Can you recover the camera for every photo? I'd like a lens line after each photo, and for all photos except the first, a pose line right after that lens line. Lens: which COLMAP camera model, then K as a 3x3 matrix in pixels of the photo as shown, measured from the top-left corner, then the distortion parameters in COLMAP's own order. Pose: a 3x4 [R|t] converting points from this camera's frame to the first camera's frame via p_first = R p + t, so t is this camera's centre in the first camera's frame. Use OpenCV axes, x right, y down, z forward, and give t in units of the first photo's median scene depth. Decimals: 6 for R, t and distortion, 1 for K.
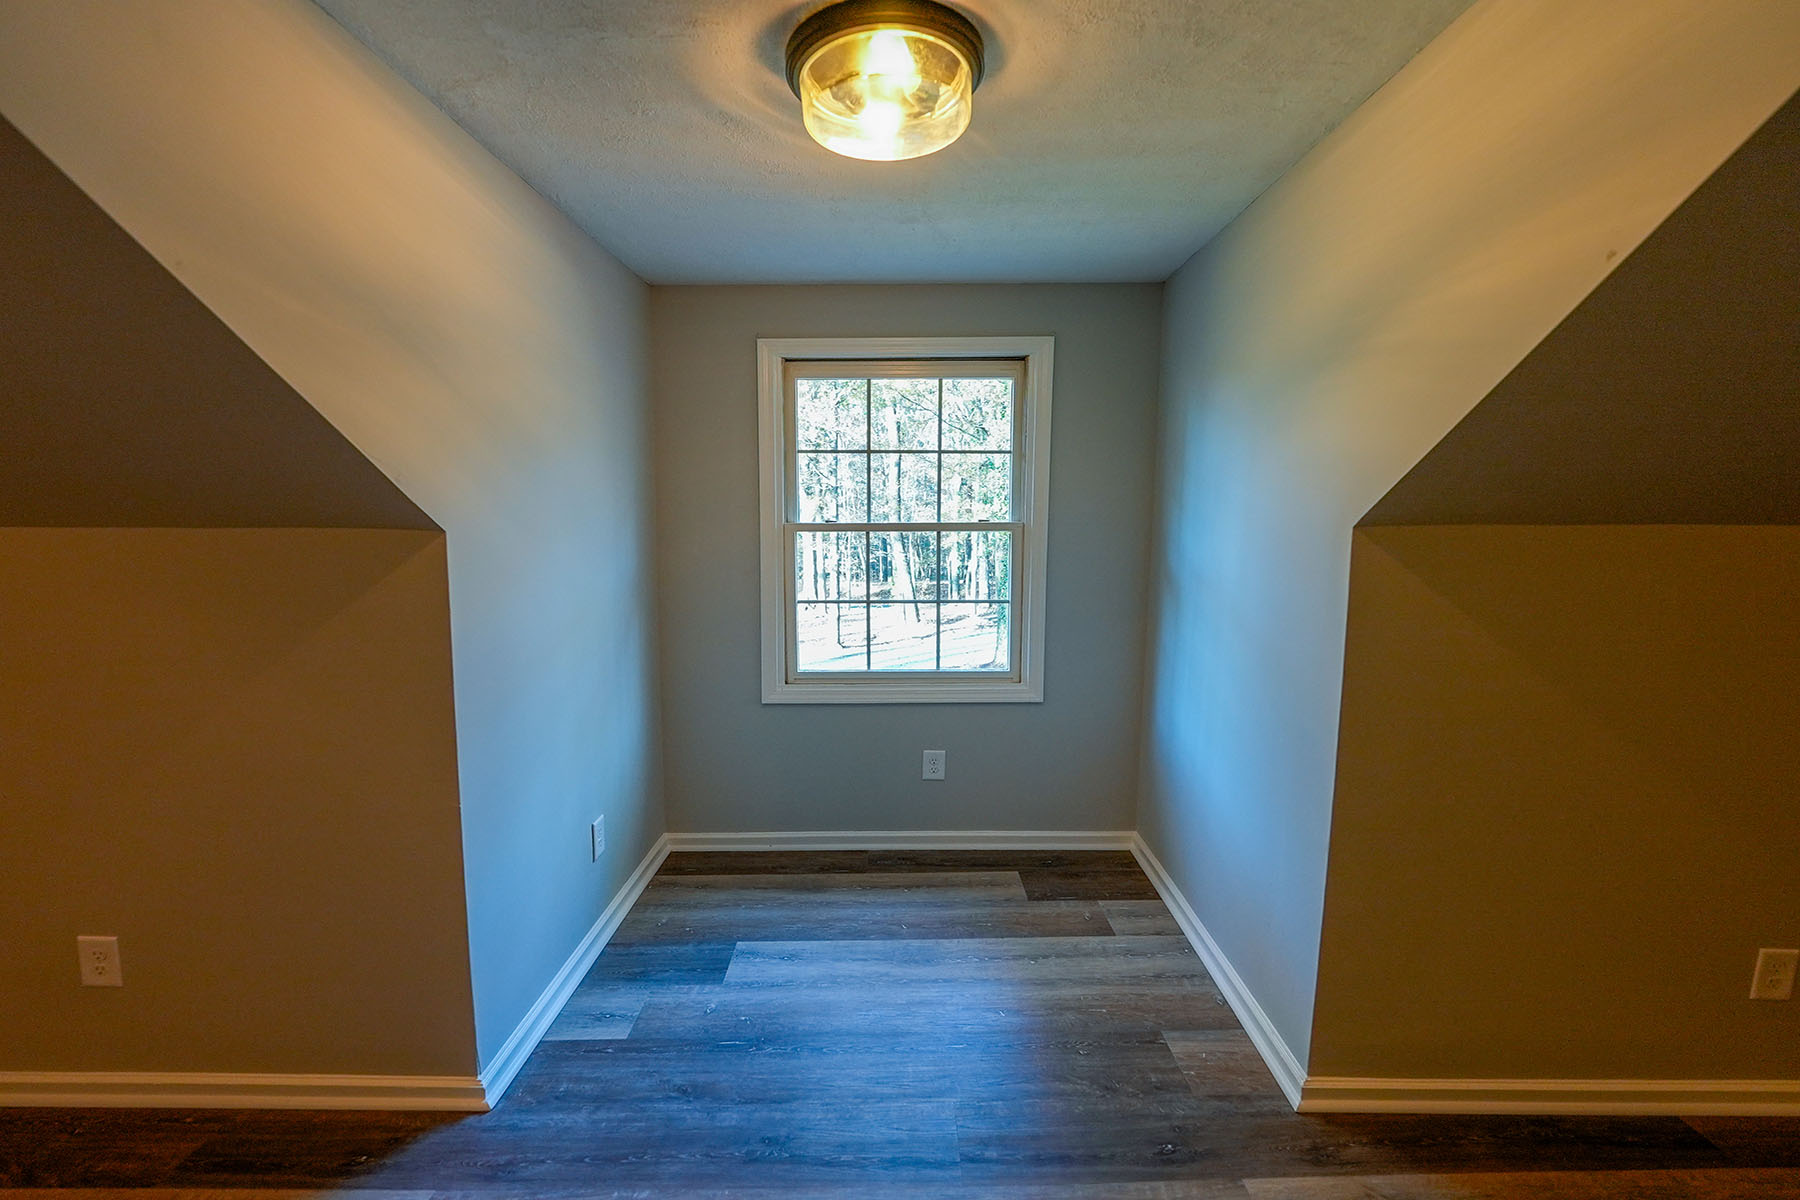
lens RADIAL K [[828.7, 0, 901.7], [0, 828.7, 595.8], [0, 0, 1]] dist [-0.006800, -0.004367]
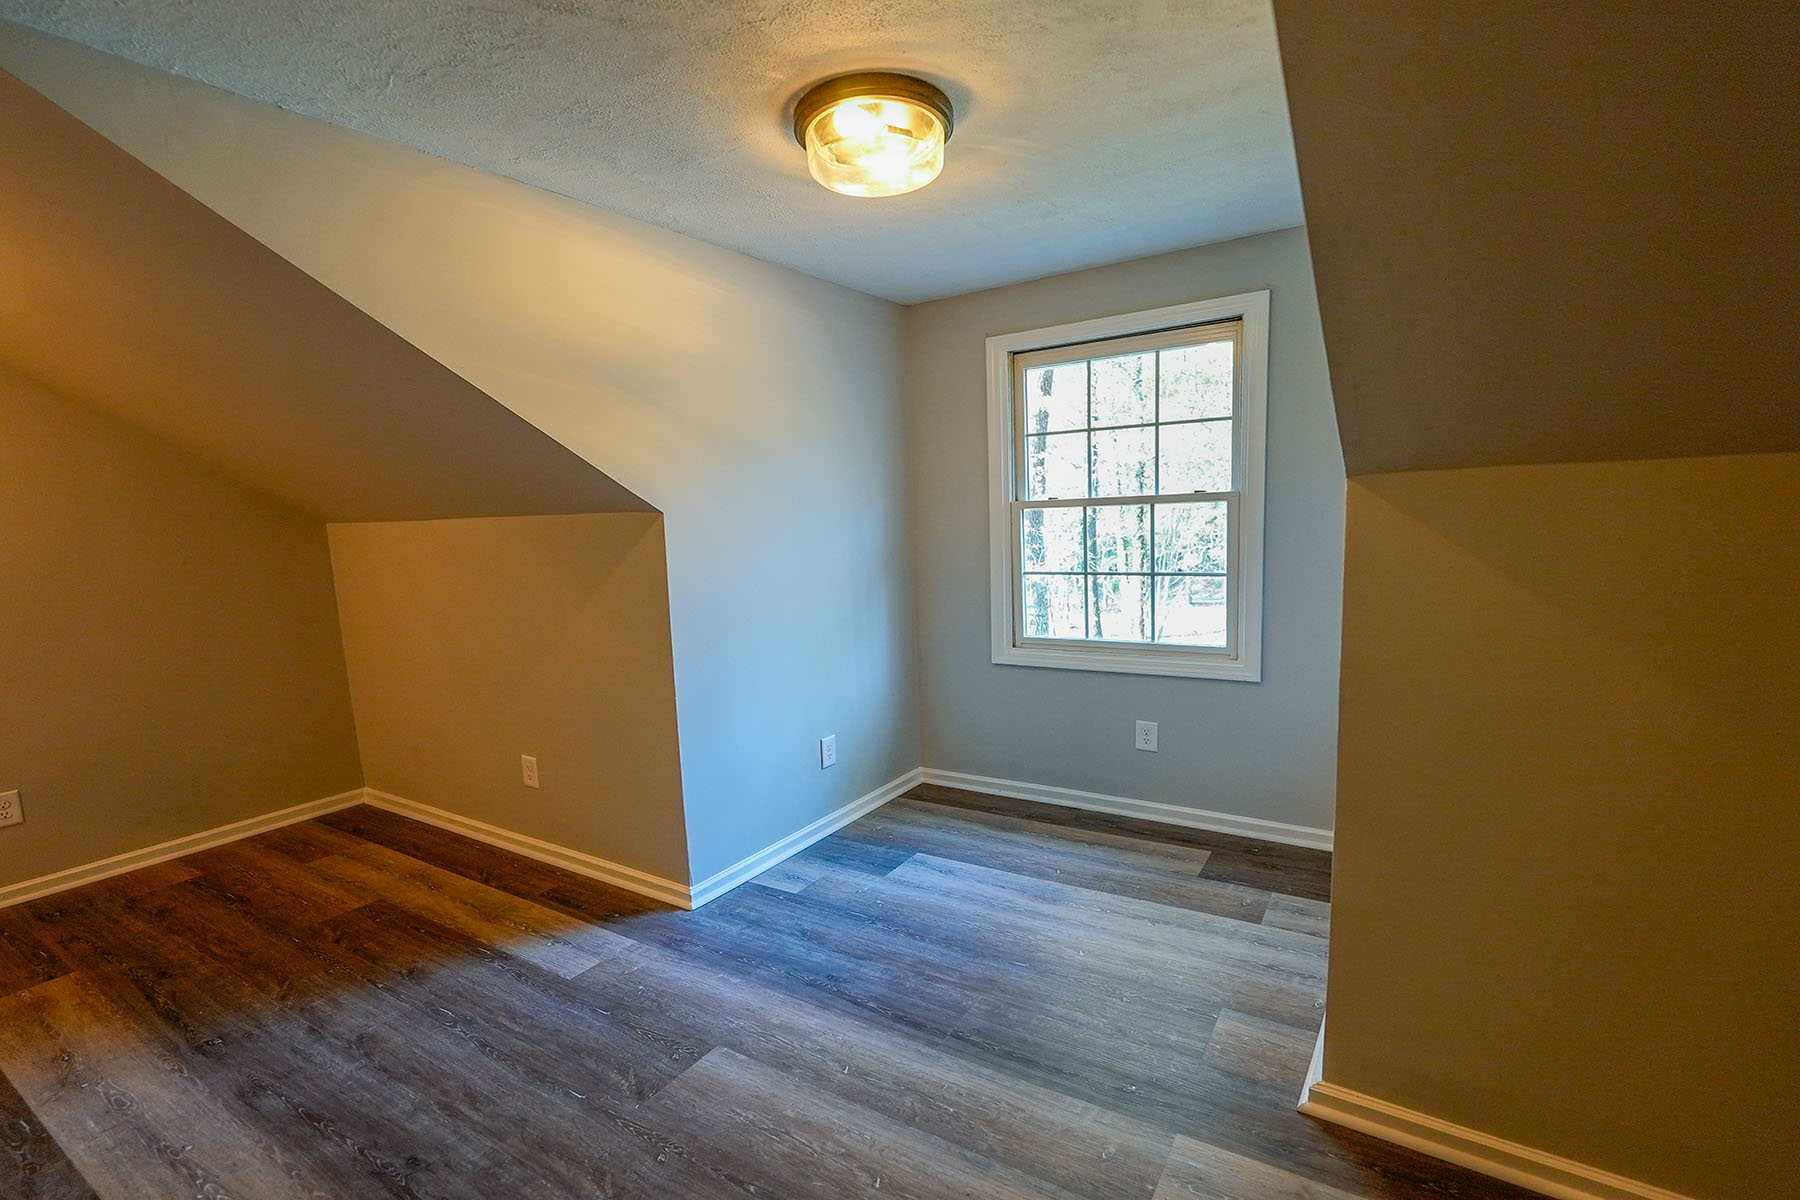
lens RADIAL K [[828.7, 0, 895.3], [0, 828.7, 604.1], [0, 0, 1]] dist [-0.006800, -0.004367]
pose [[0.837043, 0.030774, -0.546271, 0.371337], [-0.017129, 0.999401, 0.030054, 0.020407], [0.546869, -0.015799, 0.837069, -0.013836]]
